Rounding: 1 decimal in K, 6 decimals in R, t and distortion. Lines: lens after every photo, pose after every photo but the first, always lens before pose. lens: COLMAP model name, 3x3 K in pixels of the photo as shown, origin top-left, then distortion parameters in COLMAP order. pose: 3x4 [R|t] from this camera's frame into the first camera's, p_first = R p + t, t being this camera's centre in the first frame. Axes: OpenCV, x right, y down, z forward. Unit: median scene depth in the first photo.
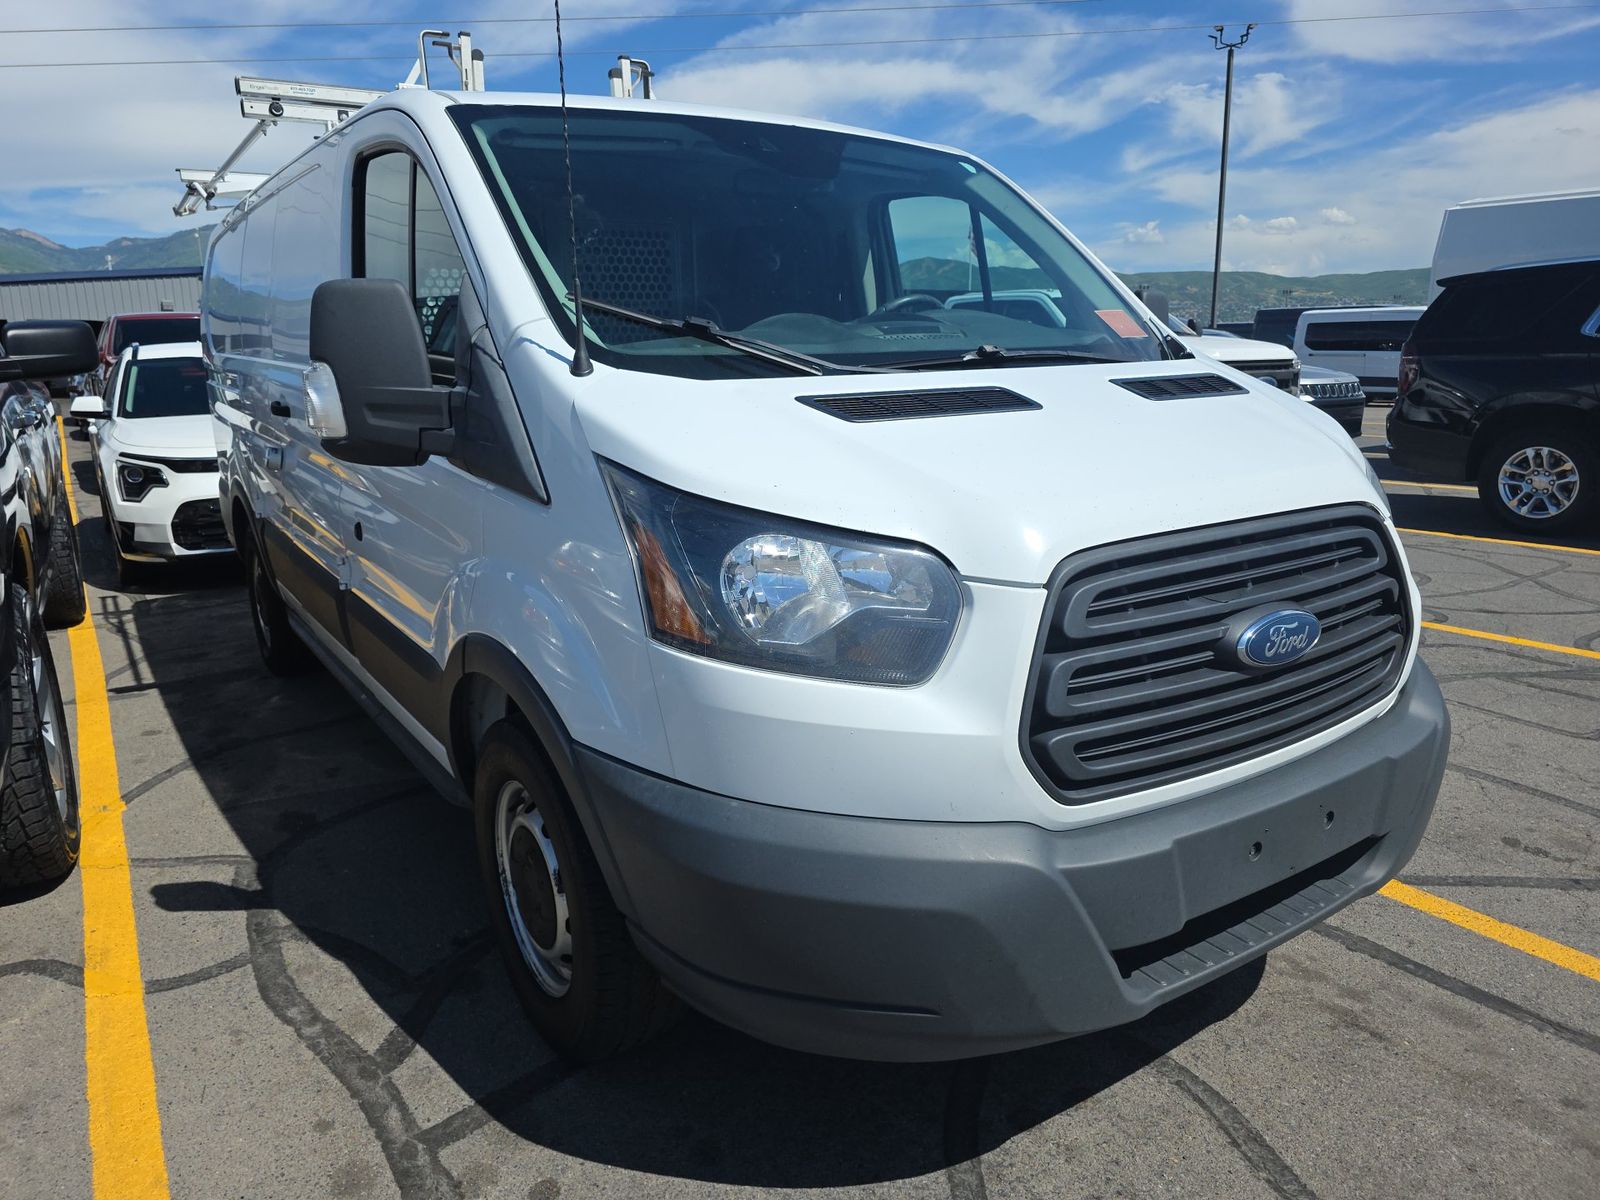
lens RADIAL K [[1118.9, 0, 772.9], [0, 1118.9, 573.1], [0, 0, 1]] dist [0.048826, -0.046676]
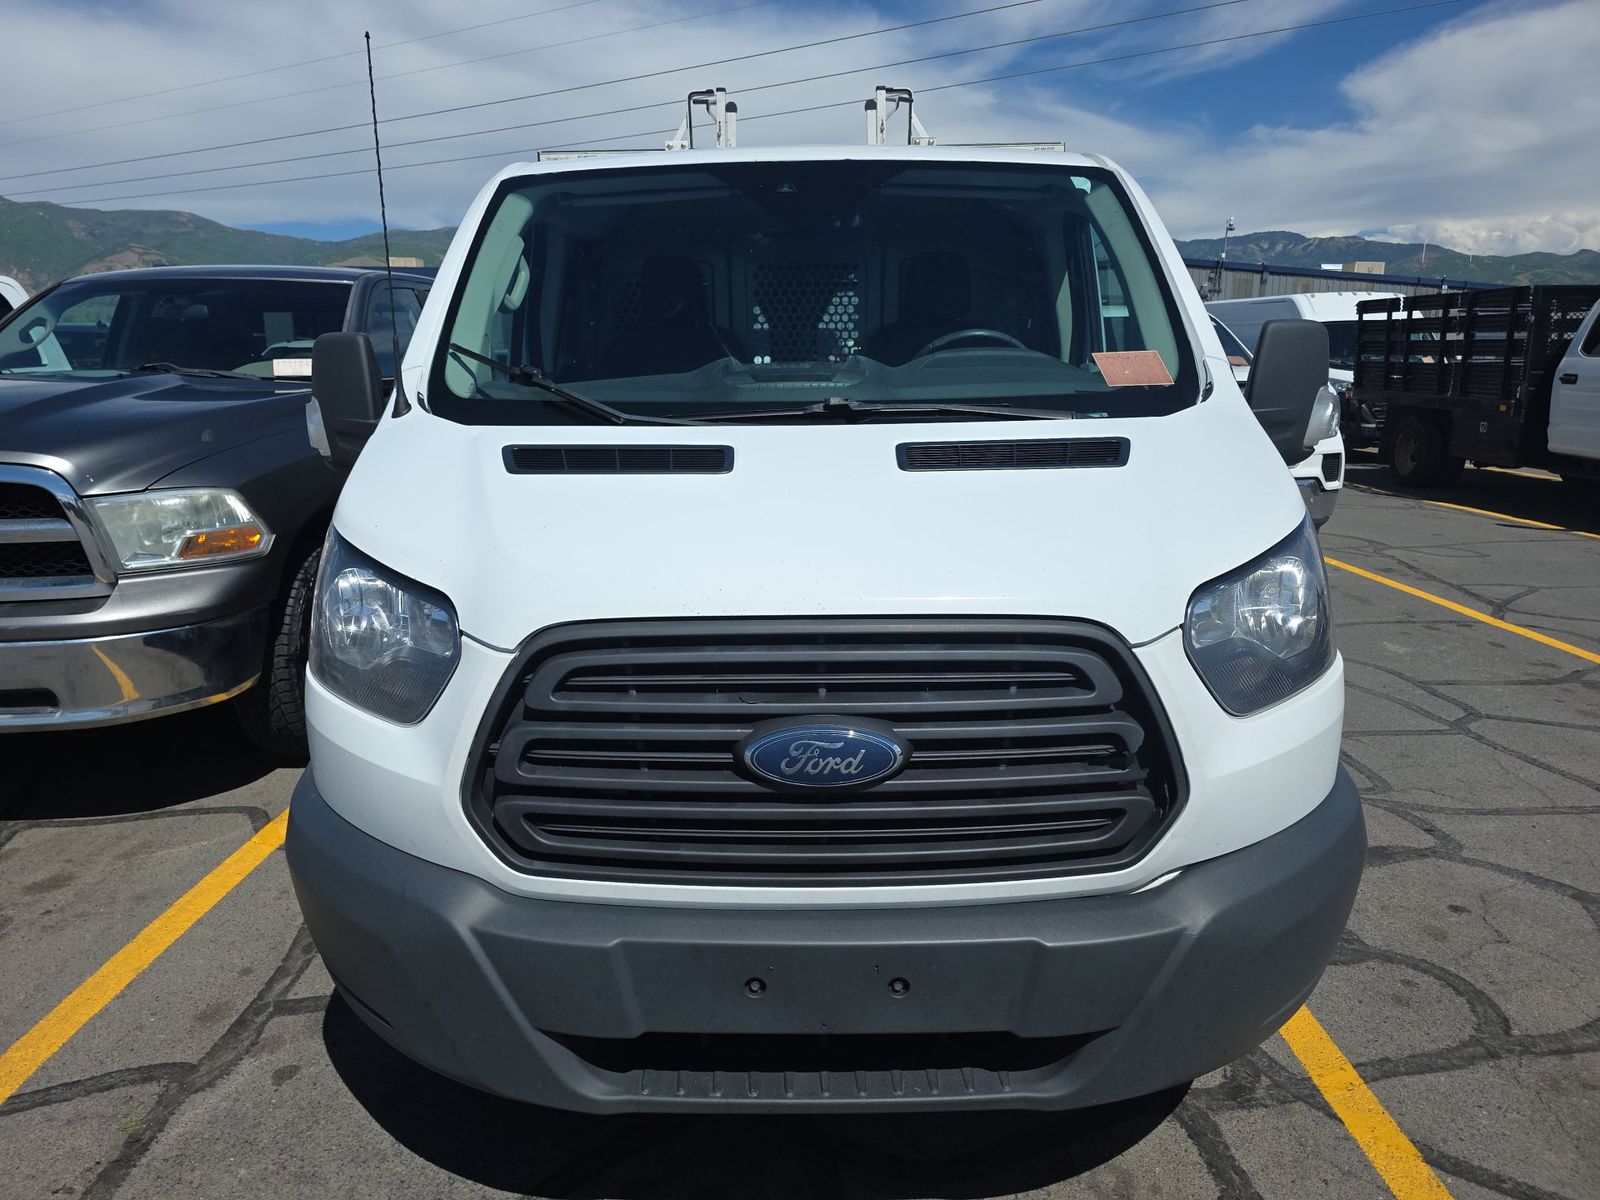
lens RADIAL K [[1118.9, 0, 769.9], [0, 1118.9, 580.1], [0, 0, 1]] dist [0.048826, -0.046676]
pose [[0.819790, 0.124333, -0.559004, 0.797332], [-0.120691, 0.991733, 0.043585, -0.099658], [0.559802, 0.031737, 0.828019, 0.233893]]
